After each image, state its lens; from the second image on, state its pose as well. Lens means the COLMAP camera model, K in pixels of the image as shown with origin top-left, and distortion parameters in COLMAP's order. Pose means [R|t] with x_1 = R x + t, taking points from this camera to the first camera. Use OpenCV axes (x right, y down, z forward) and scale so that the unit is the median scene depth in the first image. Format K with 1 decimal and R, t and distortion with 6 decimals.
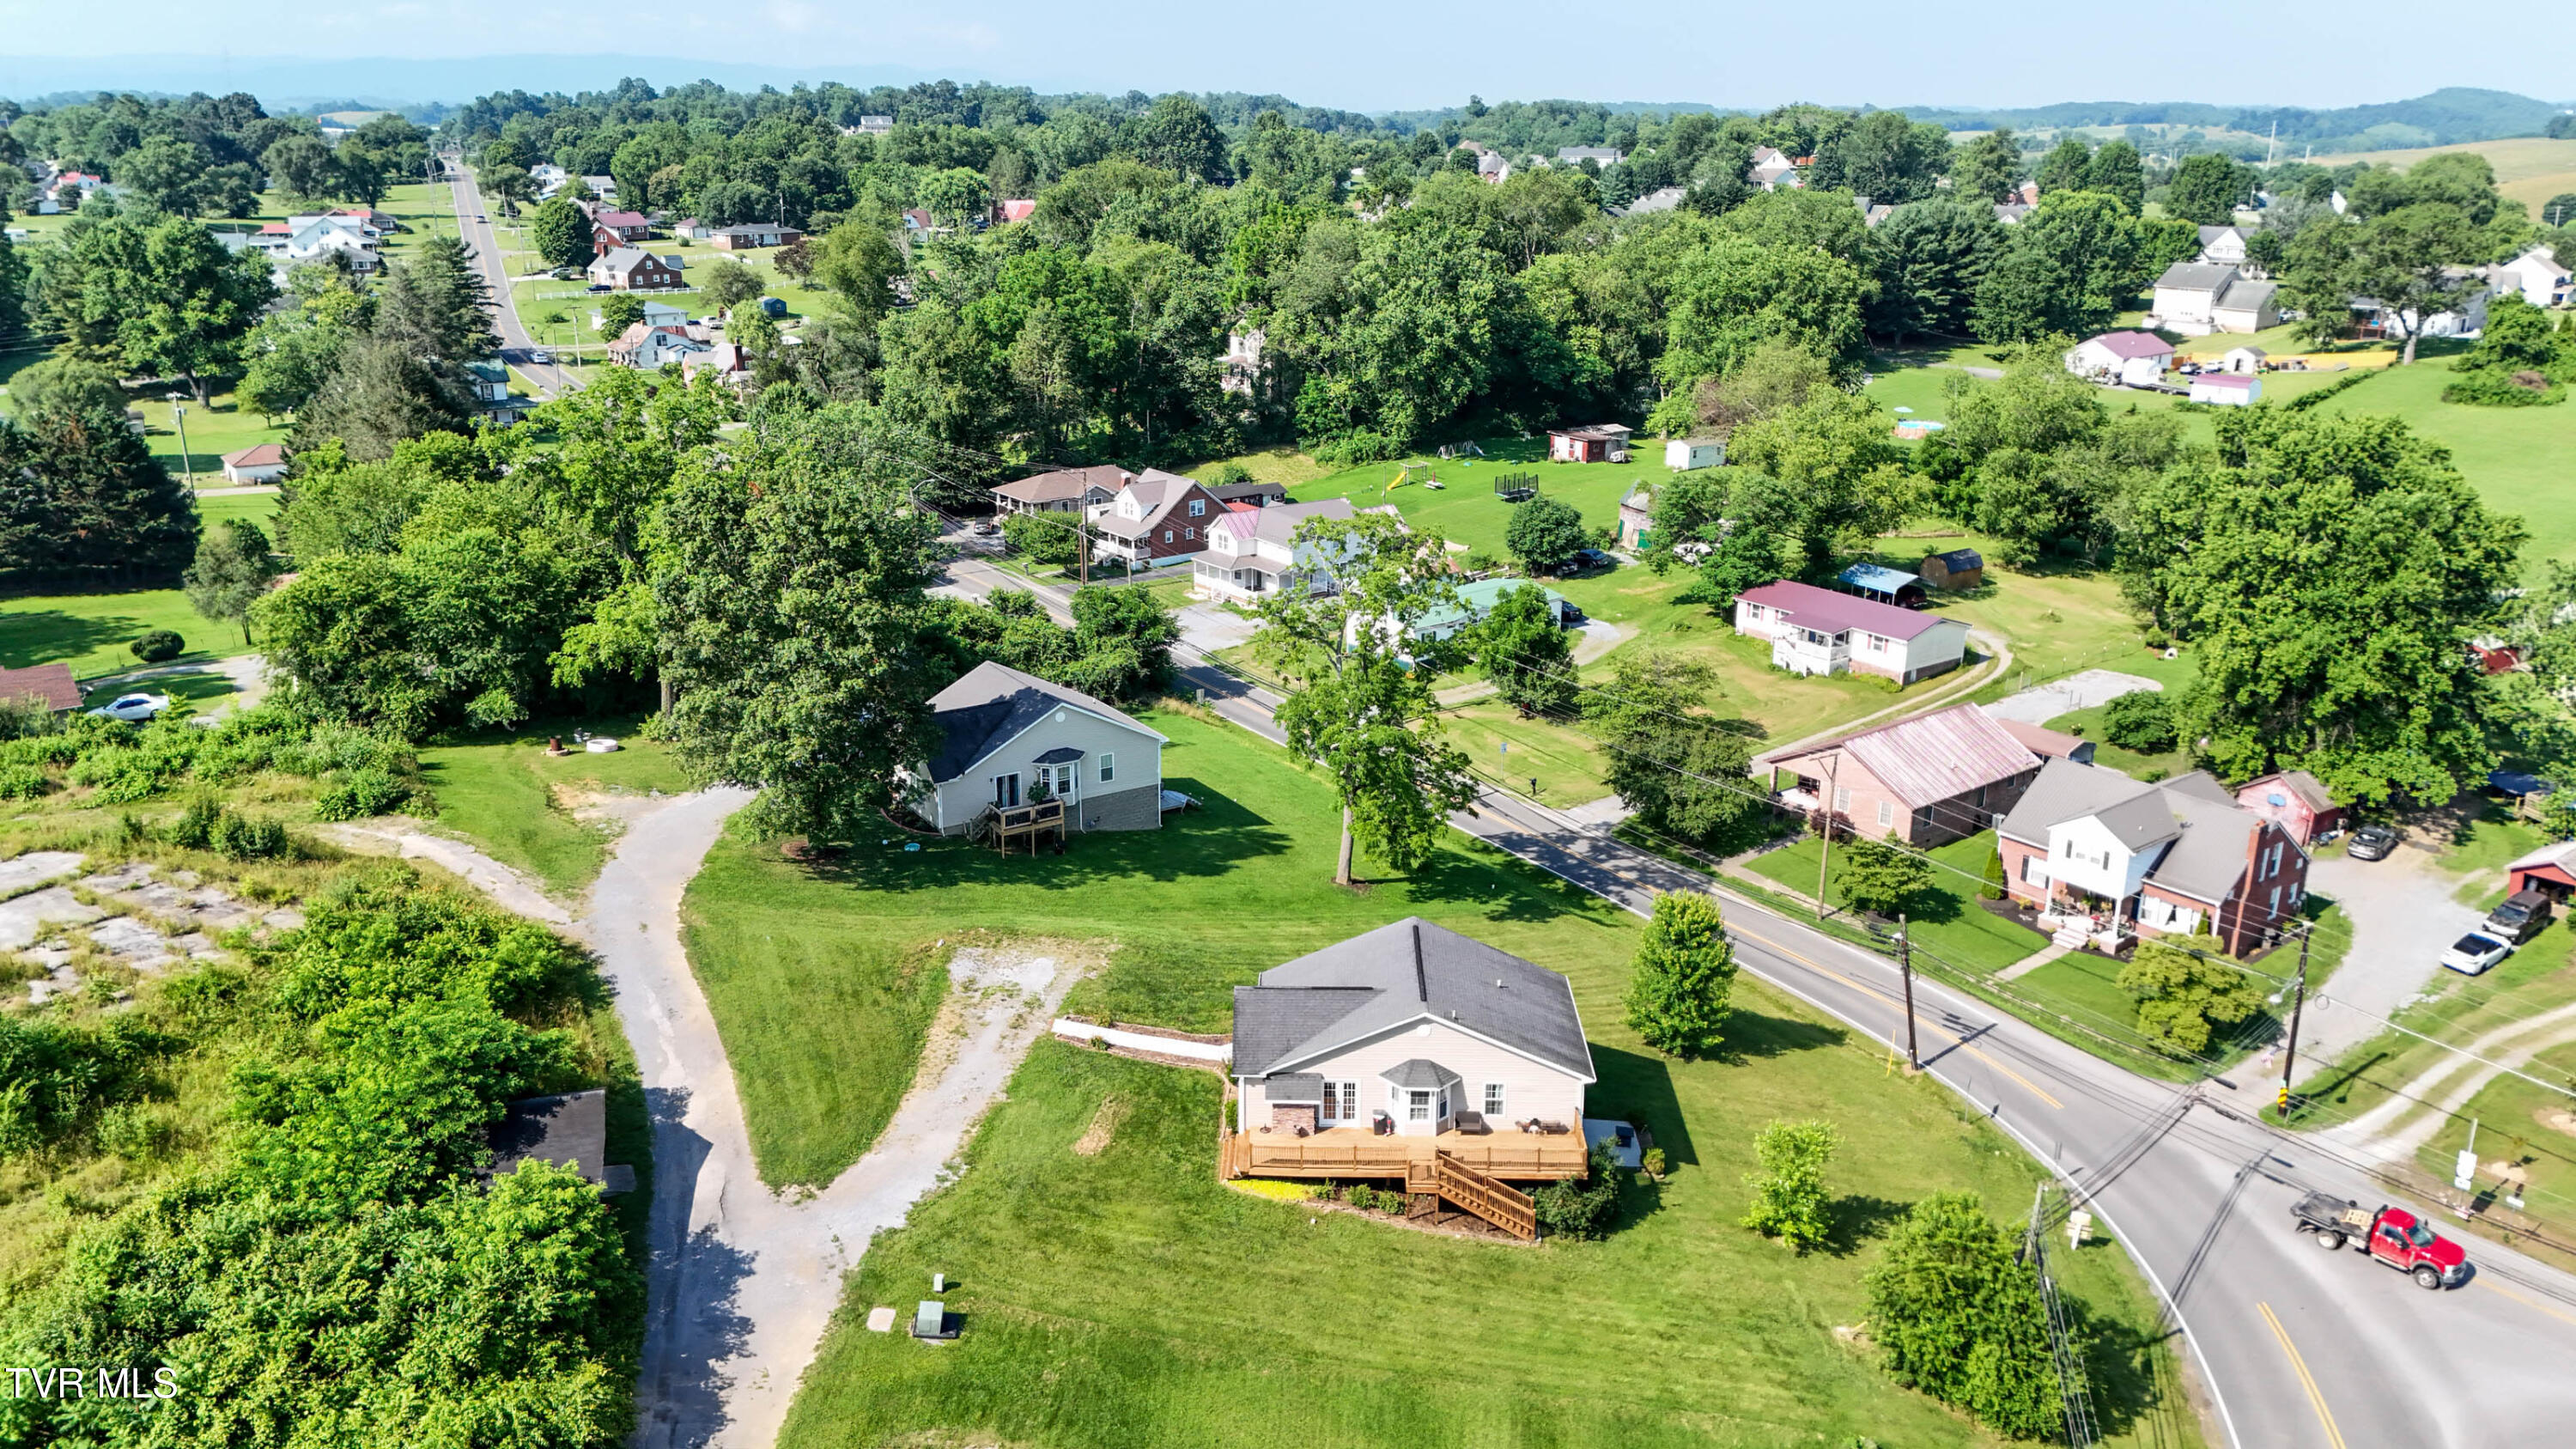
lens RADIAL K [[1871.5, 0, 1300.8], [0, 1871.5, 775.5], [0, 0, 1]] dist [0.089947, -0.089327]
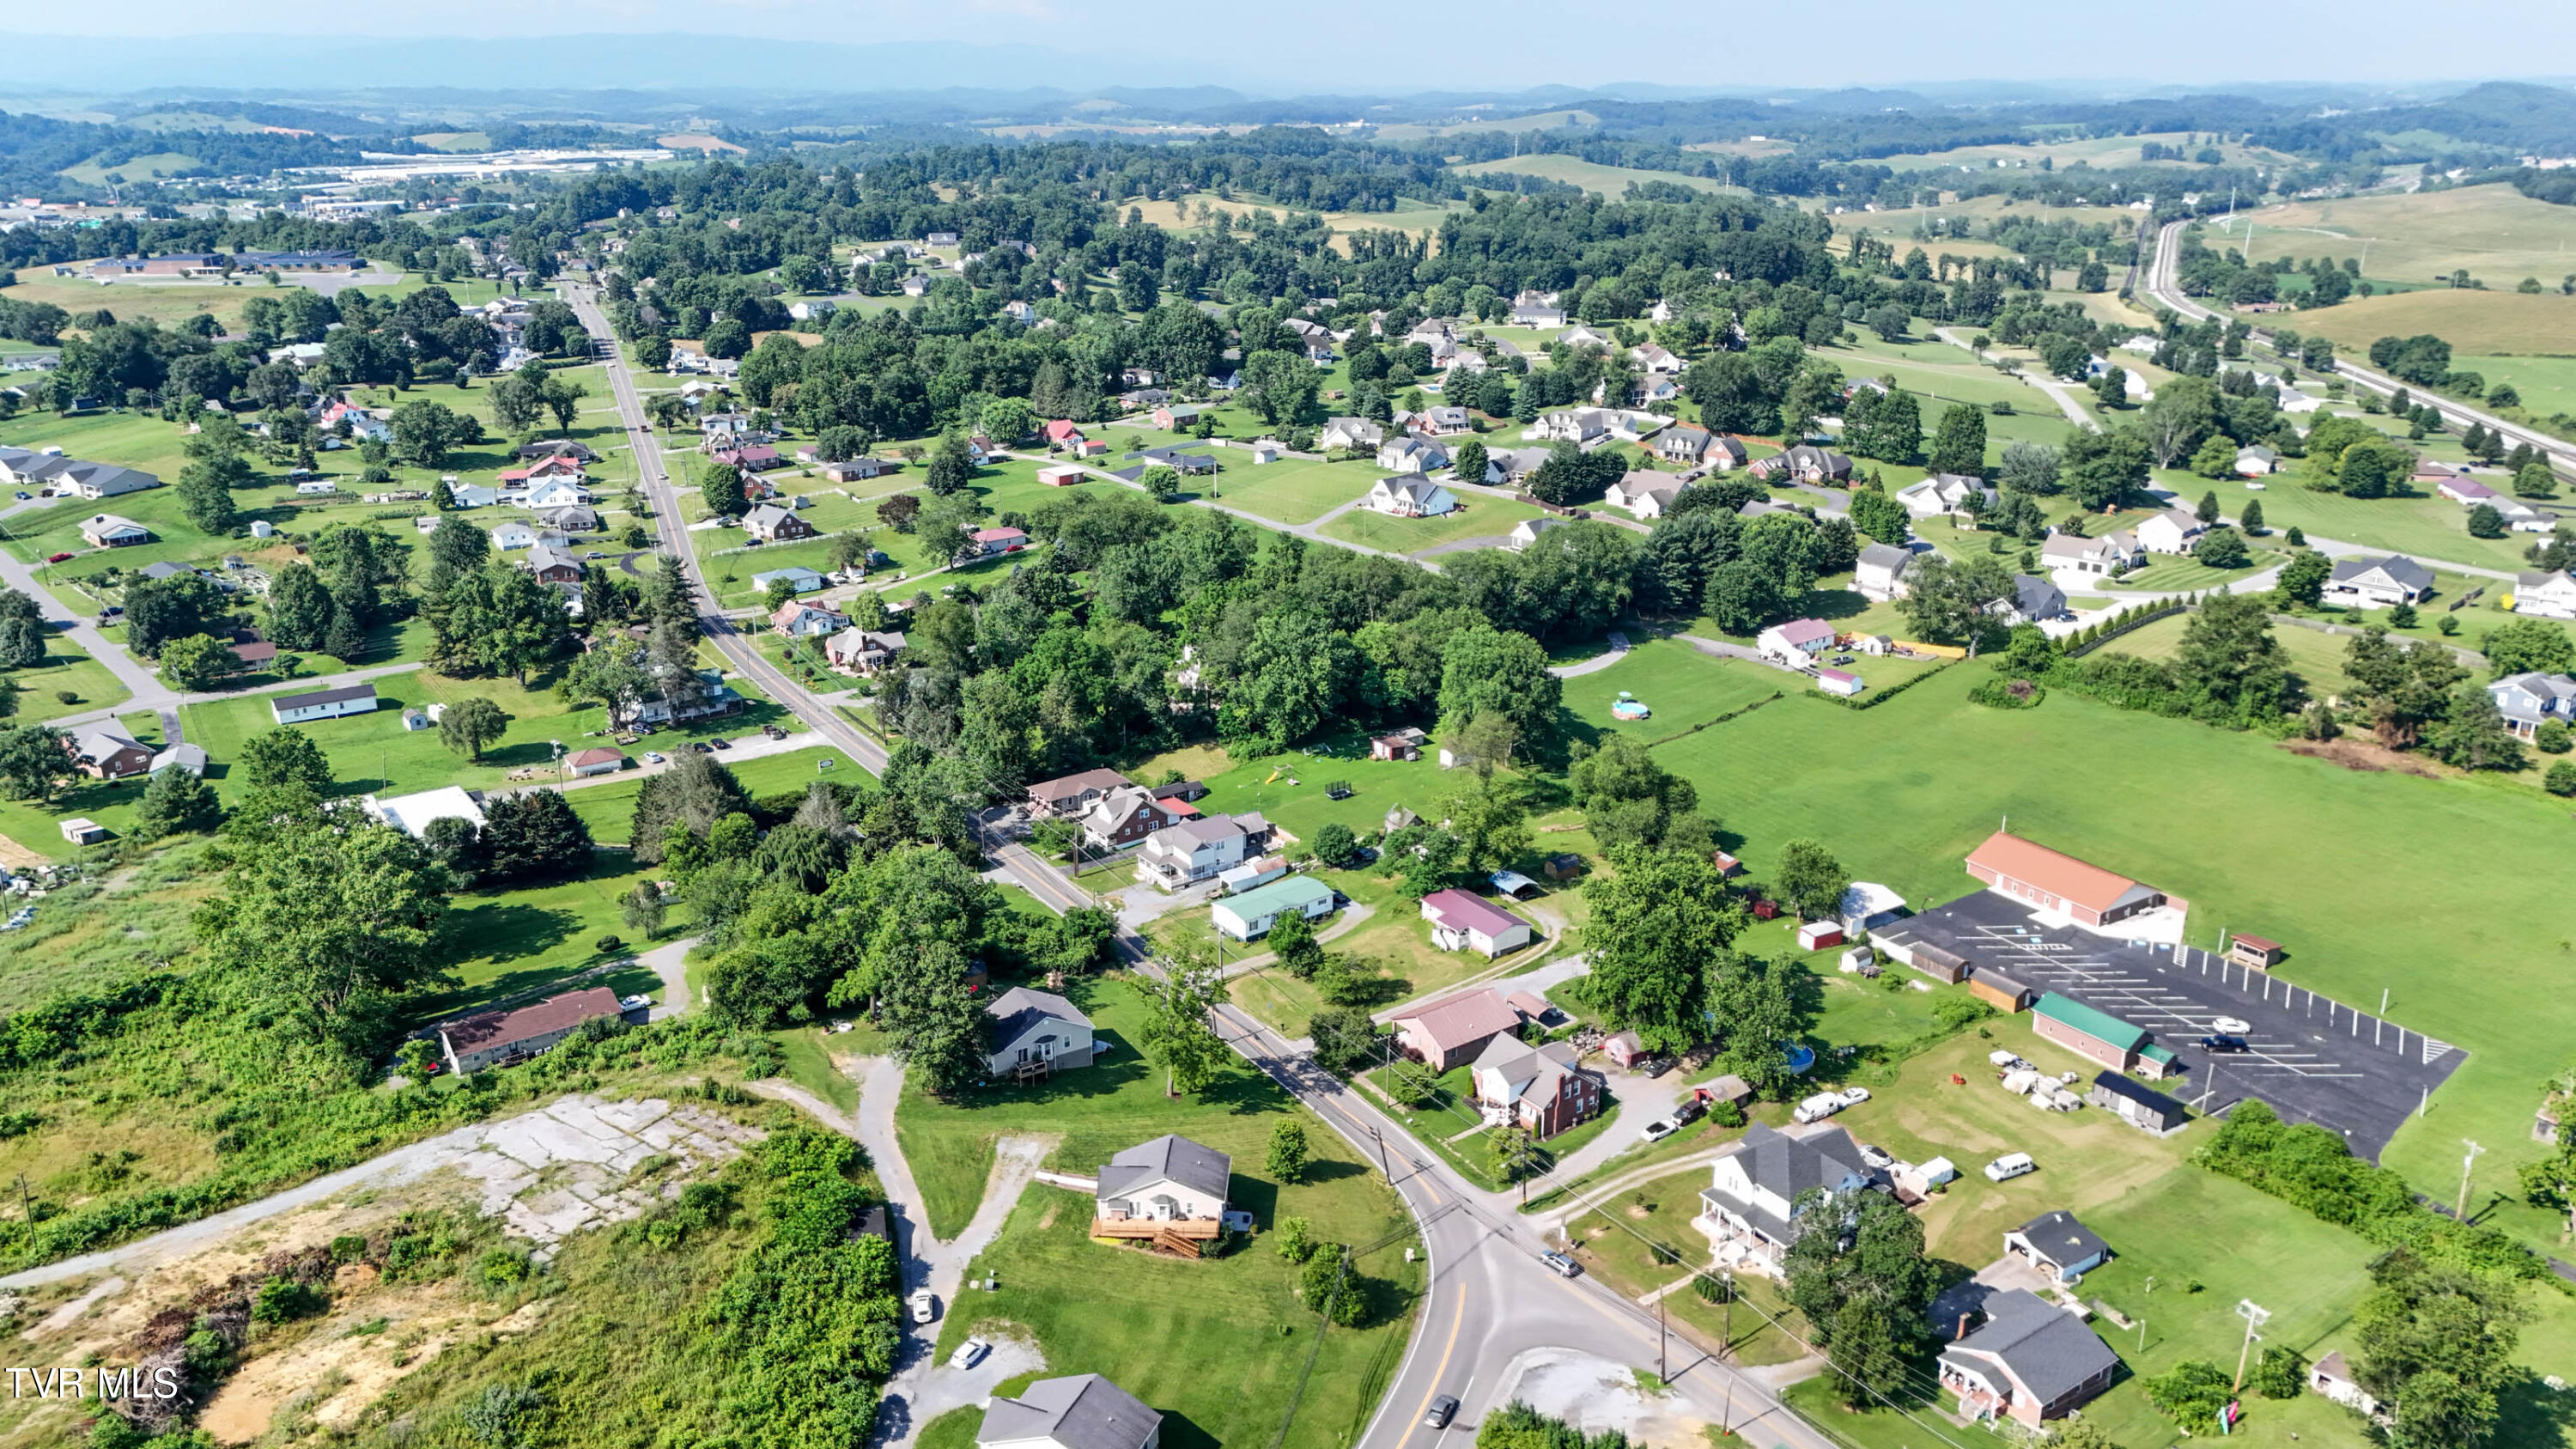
lens RADIAL K [[1902.1, 0, 1306.7], [0, 1902.1, 730.9], [0, 0, 1]] dist [0.114348, -0.171993]
pose [[0.999611, 0.004696, -0.027475, 0.240282], [-0.004817, 0.999979, -0.004356, -0.360168], [0.027454, 0.004486, 0.999613, -1.265476]]
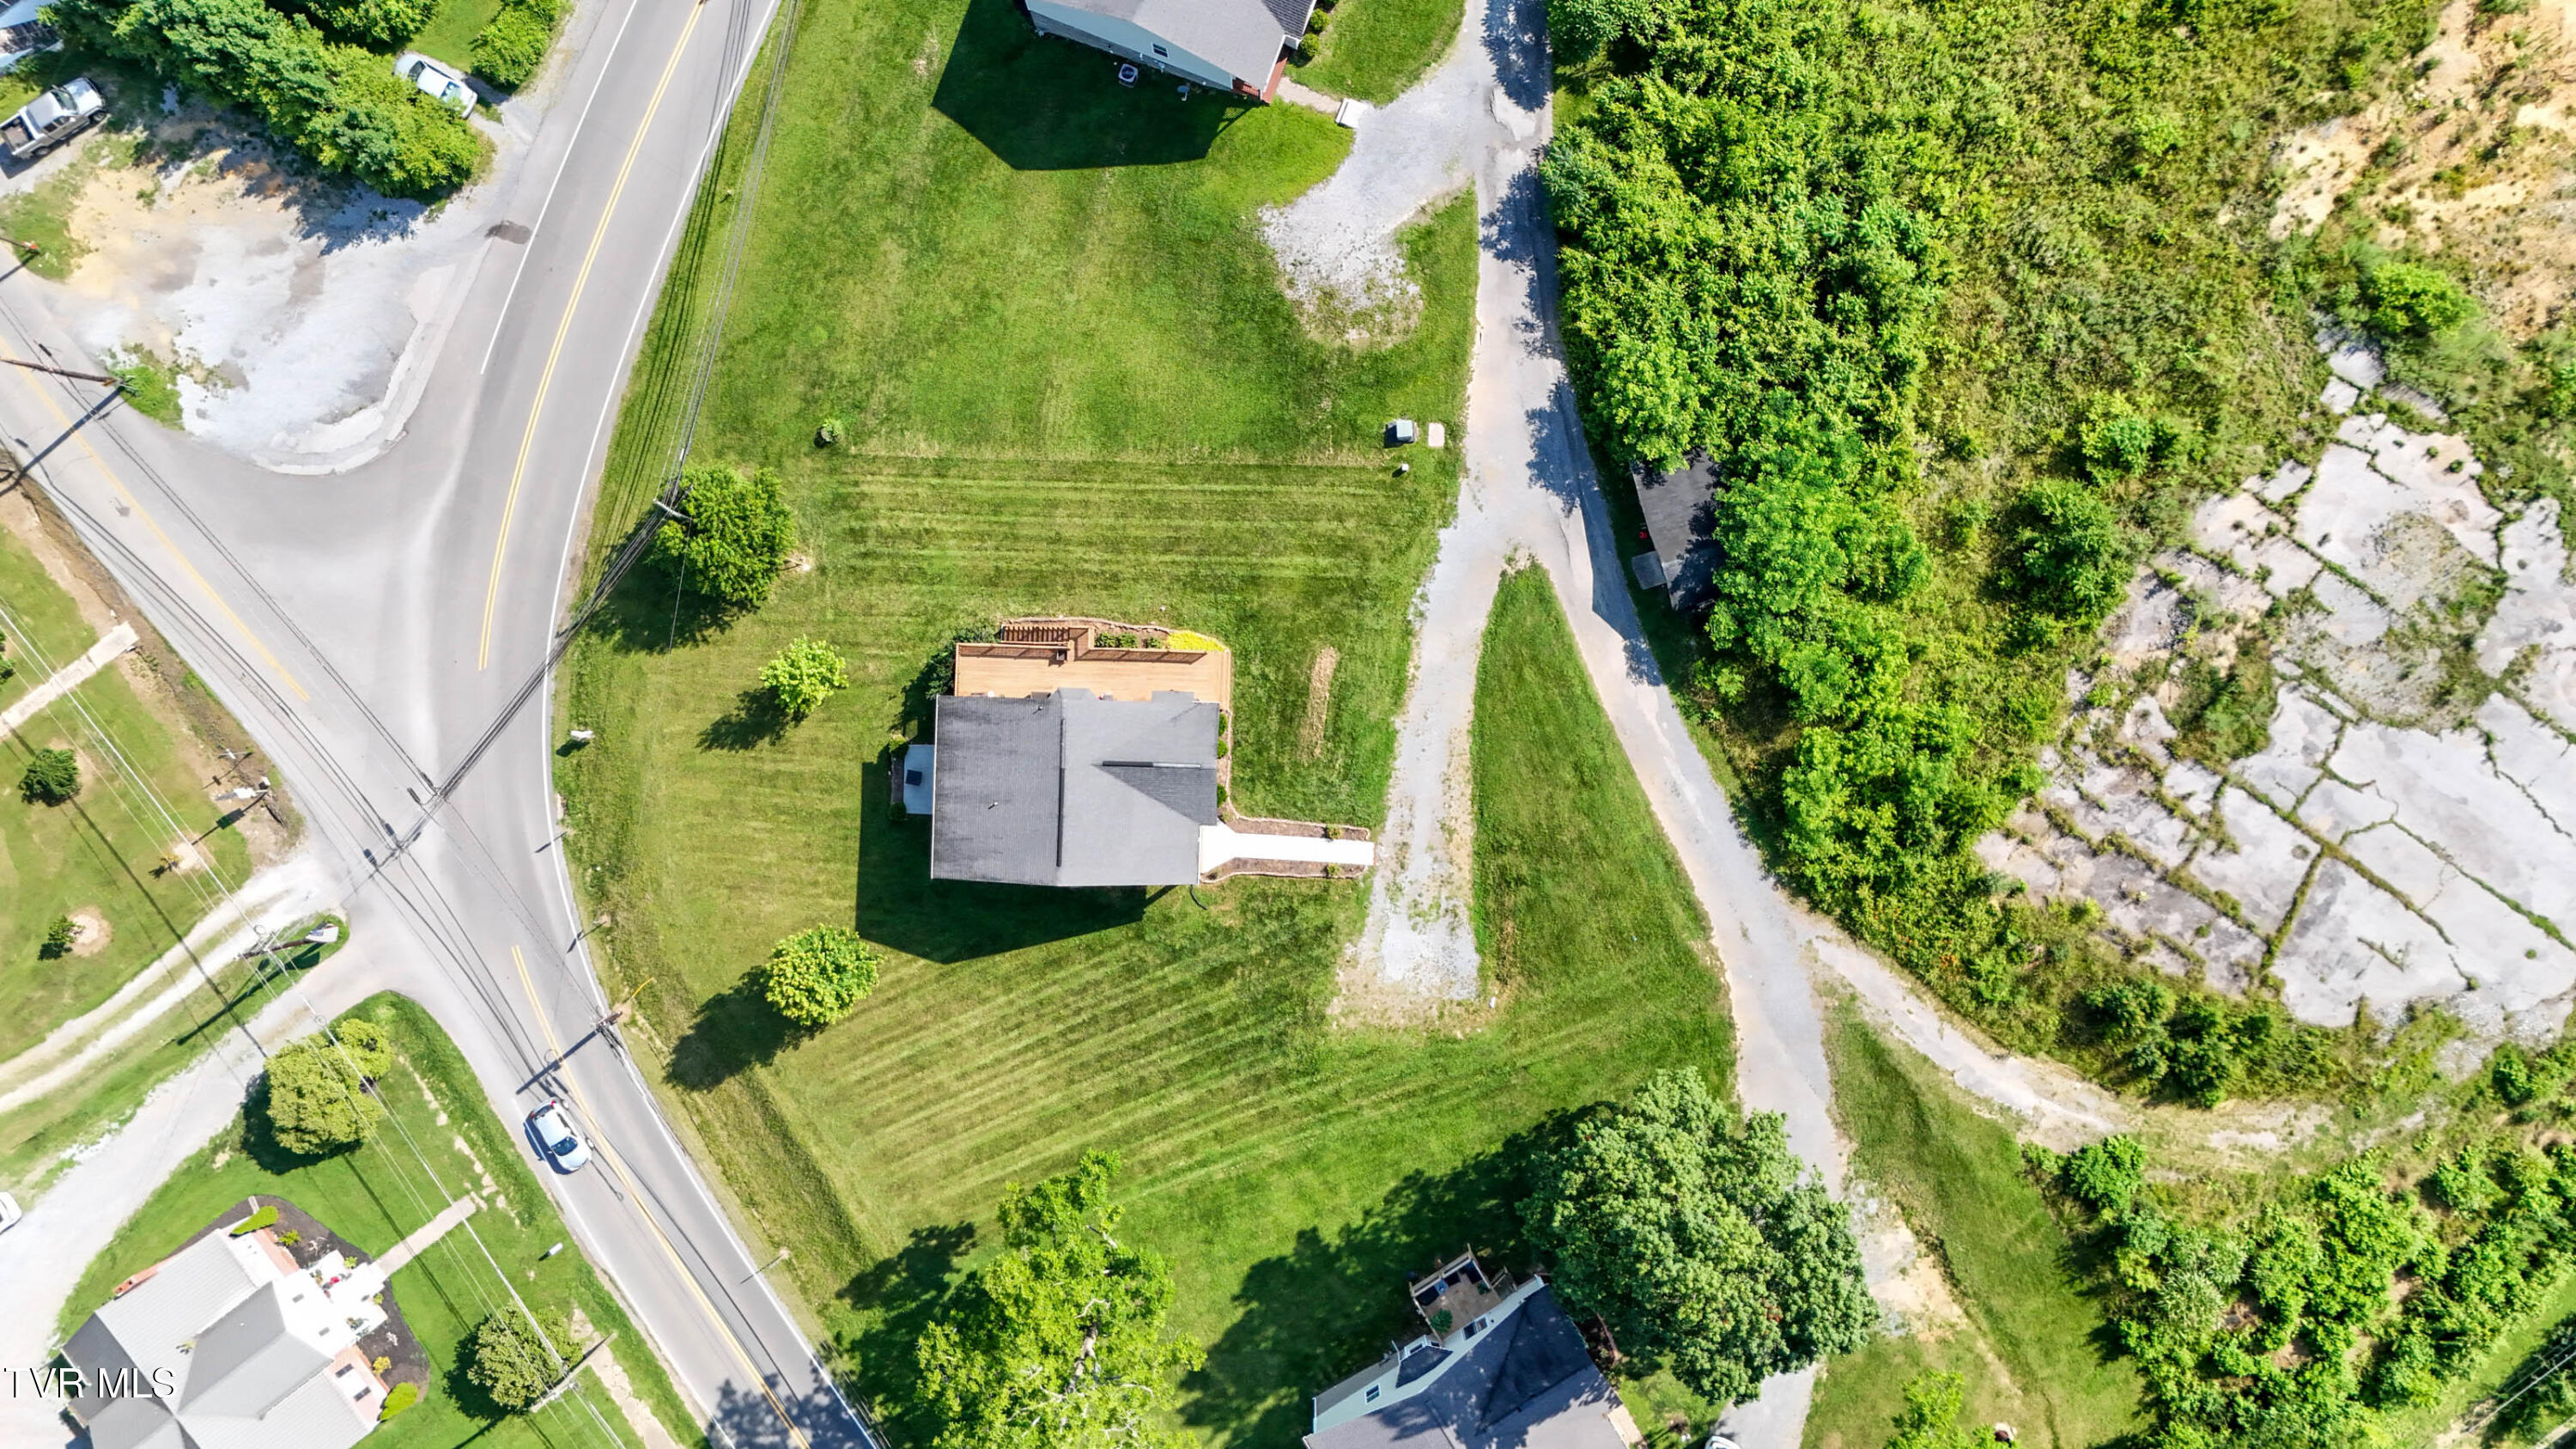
lens RADIAL K [[1871.5, 0, 1300.8], [0, 1871.5, 775.5], [0, 0, 1]] dist [0.089947, -0.089327]
pose [[-0.999794, -0.019866, -0.004094, -0.061124], [0.003062, -0.347350, 0.937730, -0.720639], [-0.020051, 0.937525, 0.347340, 0.407594]]
